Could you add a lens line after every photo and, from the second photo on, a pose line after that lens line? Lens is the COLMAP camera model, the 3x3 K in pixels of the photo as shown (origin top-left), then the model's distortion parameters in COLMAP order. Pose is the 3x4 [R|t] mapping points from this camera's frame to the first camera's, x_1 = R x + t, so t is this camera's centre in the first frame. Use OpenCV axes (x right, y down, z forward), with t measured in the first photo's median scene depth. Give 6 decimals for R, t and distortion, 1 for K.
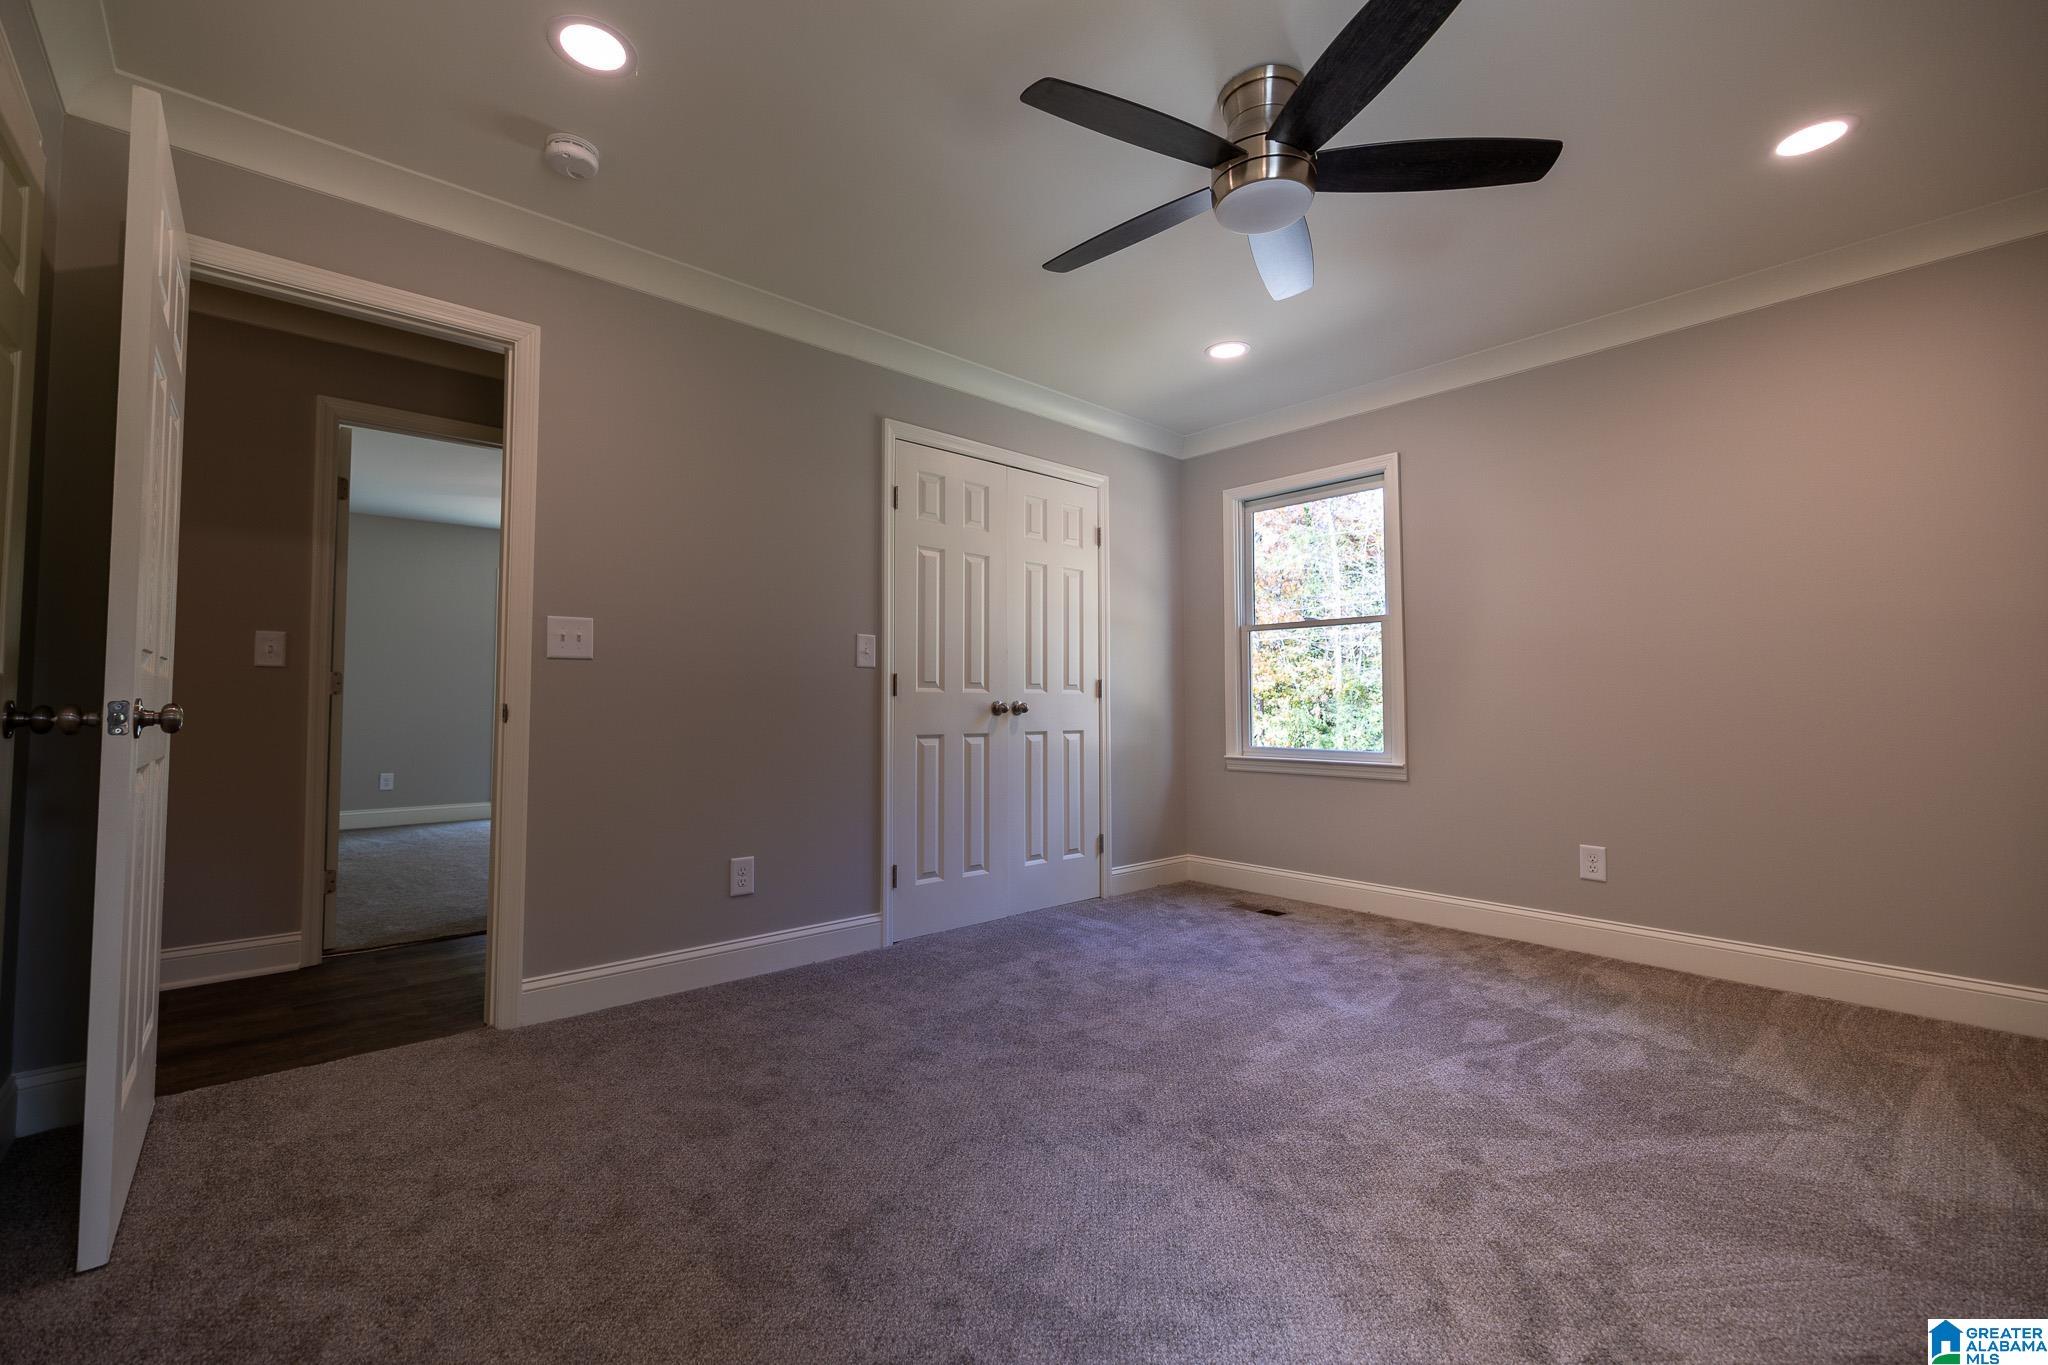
lens RADIAL K [[871.7, 0, 1024.0], [0, 871.7, 682.5], [0, 0, 1]] dist [0.001305, 0.004980]
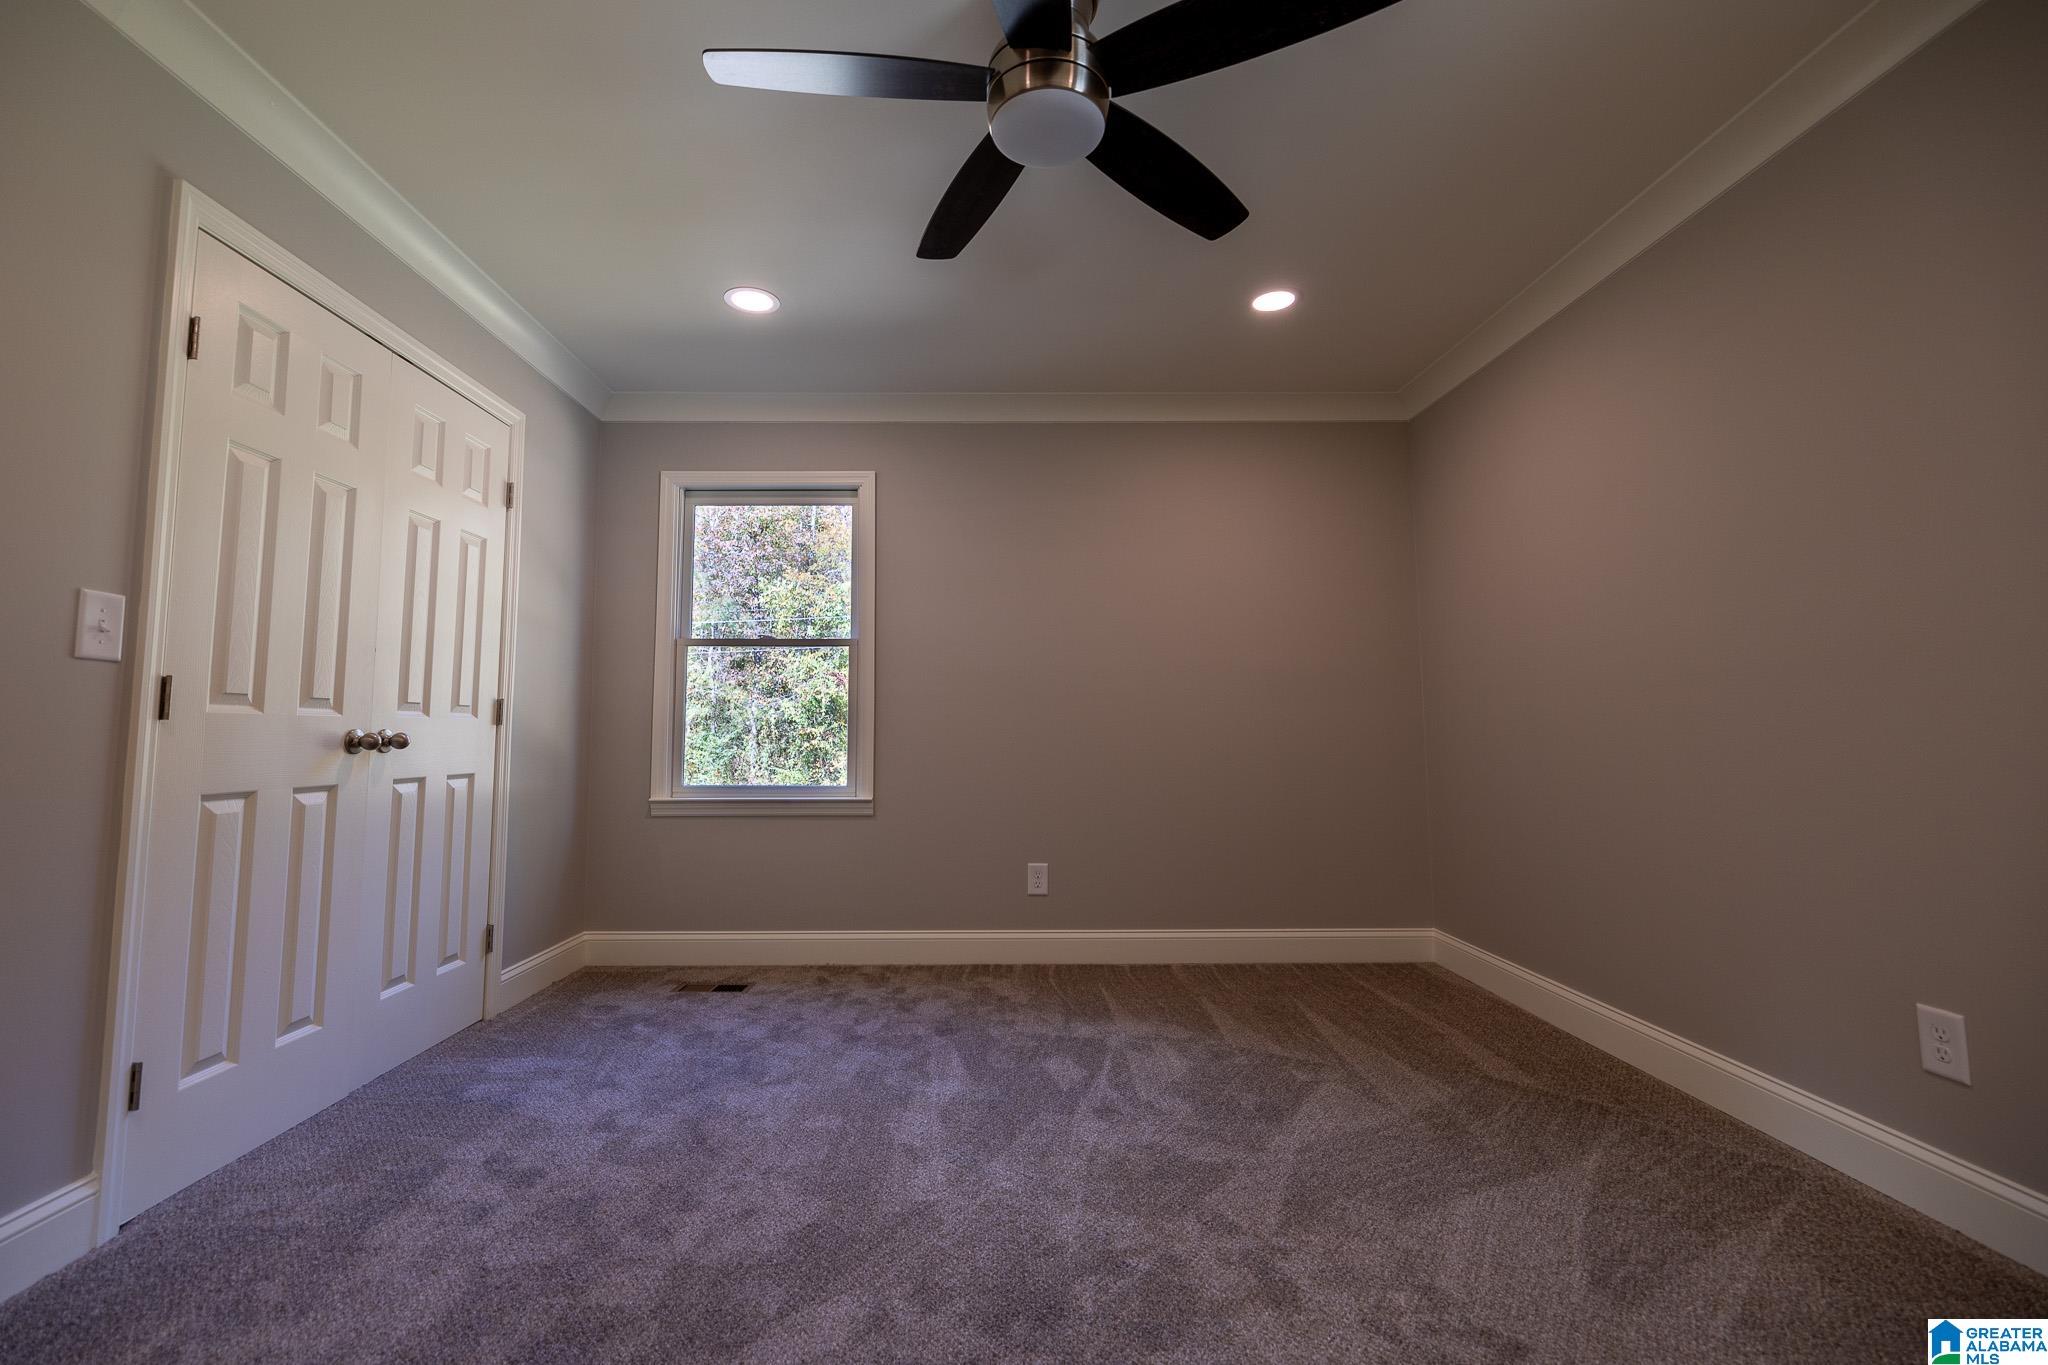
lens RADIAL K [[864.5, 0, 1014.7], [0, 864.5, 664.4], [0, 0, 1]] dist [-0.001195, -0.000207]
pose [[0.664366, 0.058222, 0.745136, -0.183977], [-0.018584, 0.997940, -0.061406, 0.004802], [-0.747177, 0.026948, 0.664079, 0.281027]]
